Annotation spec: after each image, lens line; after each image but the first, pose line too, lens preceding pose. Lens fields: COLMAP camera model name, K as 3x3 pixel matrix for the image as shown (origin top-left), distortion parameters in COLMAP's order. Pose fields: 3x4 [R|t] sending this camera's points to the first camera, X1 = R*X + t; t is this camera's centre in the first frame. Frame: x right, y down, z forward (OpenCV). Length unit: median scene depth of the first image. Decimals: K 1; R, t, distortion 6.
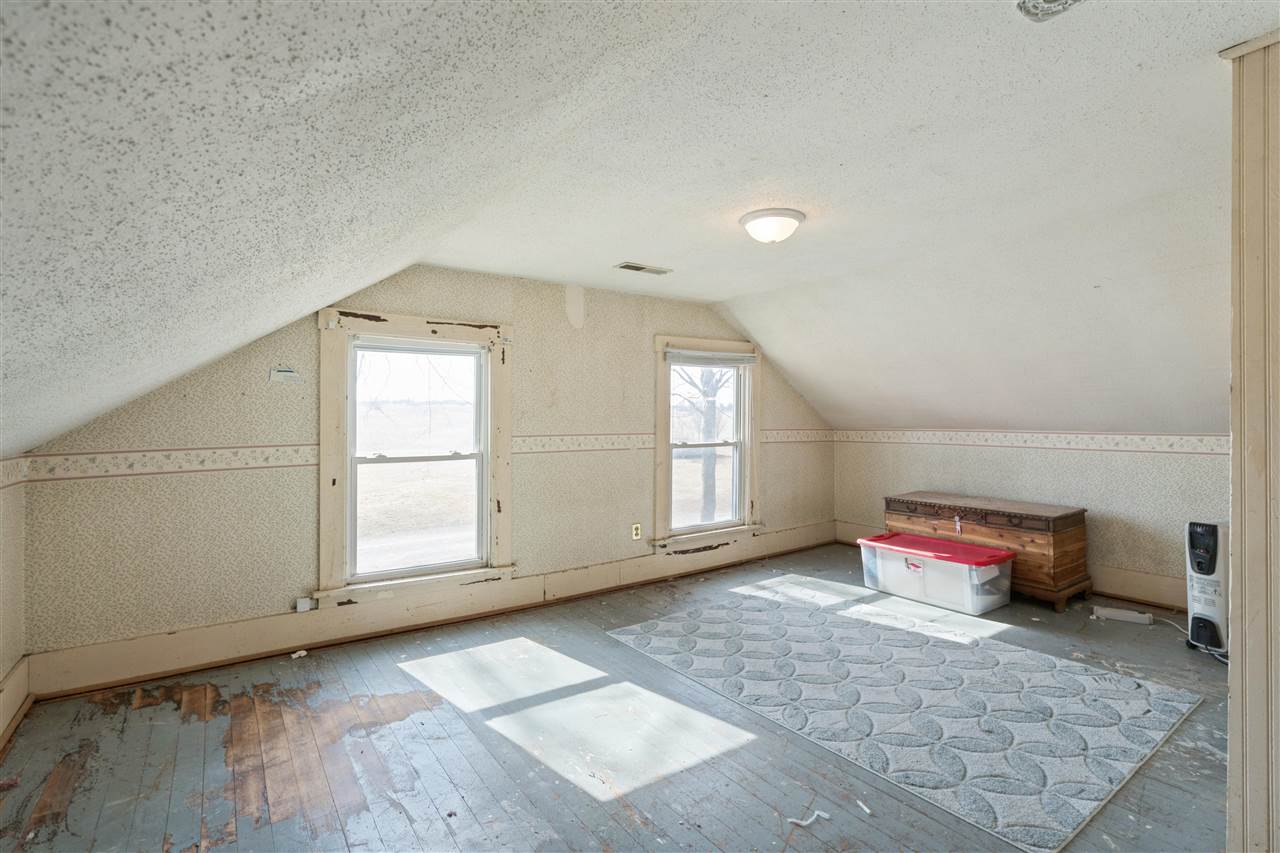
lens RADIAL K [[587.8, 0, 631.4], [0, 587.8, 417.4], [0, 0, 1]] dist [0.000926, 0.000328]
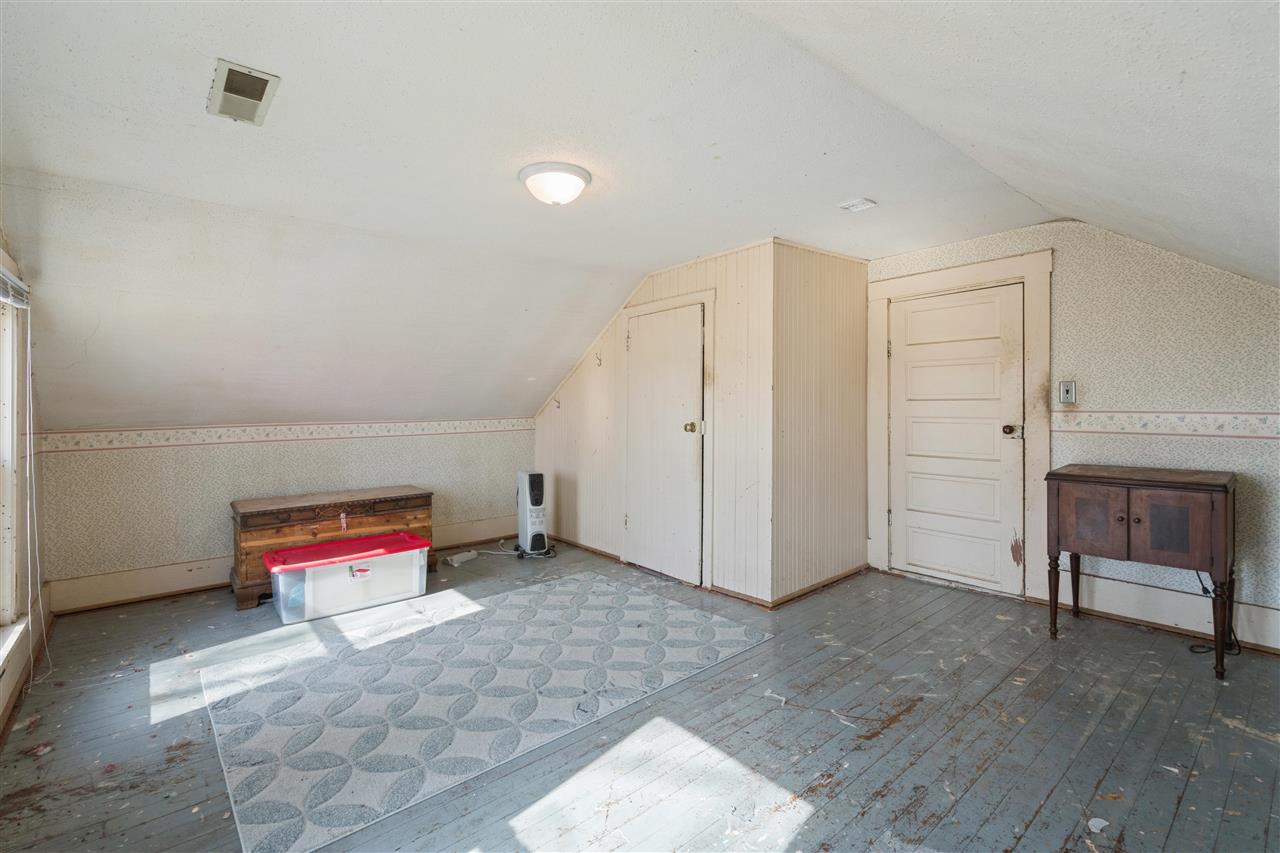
lens RADIAL K [[587.8, 0, 632.1], [0, 587.8, 420.5], [0, 0, 1]] dist [0.000926, 0.000328]
pose [[-0.087466, -0.021125, 0.995944, -0.493232], [0.012616, 0.999671, 0.022312, 0.003821], [-0.996088, 0.014516, -0.087170, 0.704939]]
